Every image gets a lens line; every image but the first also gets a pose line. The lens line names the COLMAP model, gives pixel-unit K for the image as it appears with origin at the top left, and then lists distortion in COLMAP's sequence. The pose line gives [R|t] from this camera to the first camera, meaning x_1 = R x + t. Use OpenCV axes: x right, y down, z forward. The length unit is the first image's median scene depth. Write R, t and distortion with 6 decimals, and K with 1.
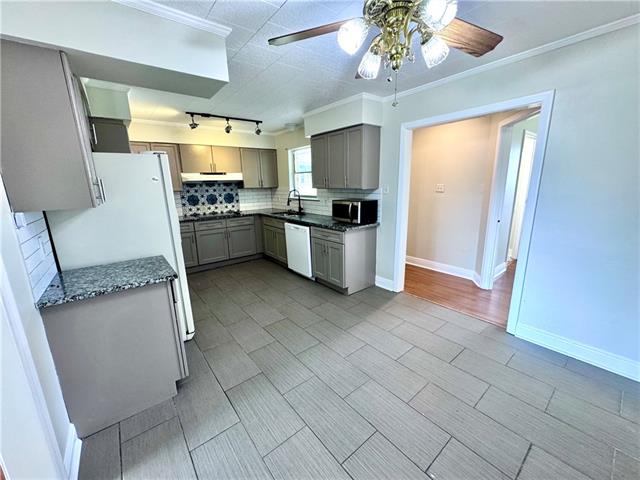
lens RADIAL K [[257.9, 0, 320.0], [0, 257.9, 240.0], [0, 0, 1]] dist [-0.005256, -0.000443]
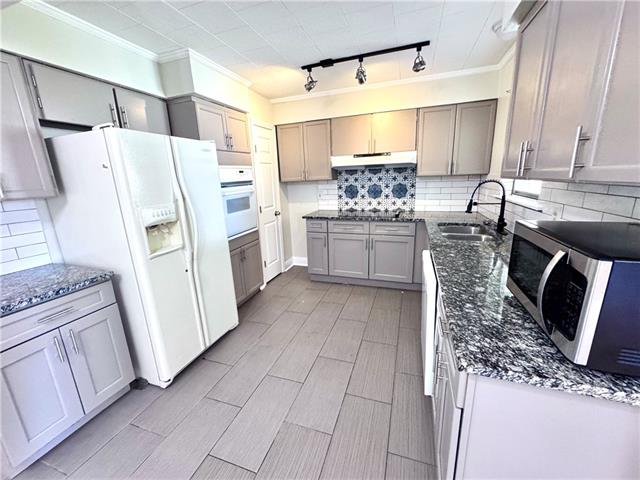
lens RADIAL K [[257.9, 0, 320.0], [0, 257.9, 240.0], [0, 0, 1]] dist [-0.005256, -0.000443]
pose [[0.530493, 0.205265, -0.822462, 0.131882], [-0.161651, 0.976931, 0.139550, -0.106397], [0.832133, 0.058921, 0.551437, 0.508121]]
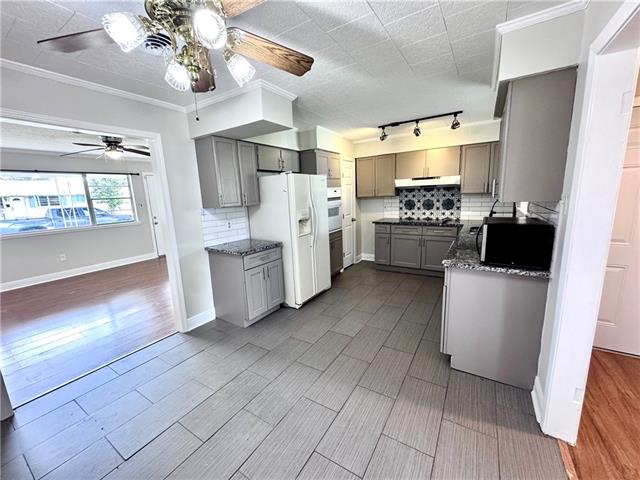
lens RADIAL K [[257.9, 0, 320.0], [0, 257.9, 240.0], [0, 0, 1]] dist [-0.005256, -0.000443]
pose [[0.325007, 0.178108, -0.928788, 0.389597], [-0.175876, 0.976356, 0.125687, -0.083386], [0.929214, 0.122502, 0.348647, 0.322595]]
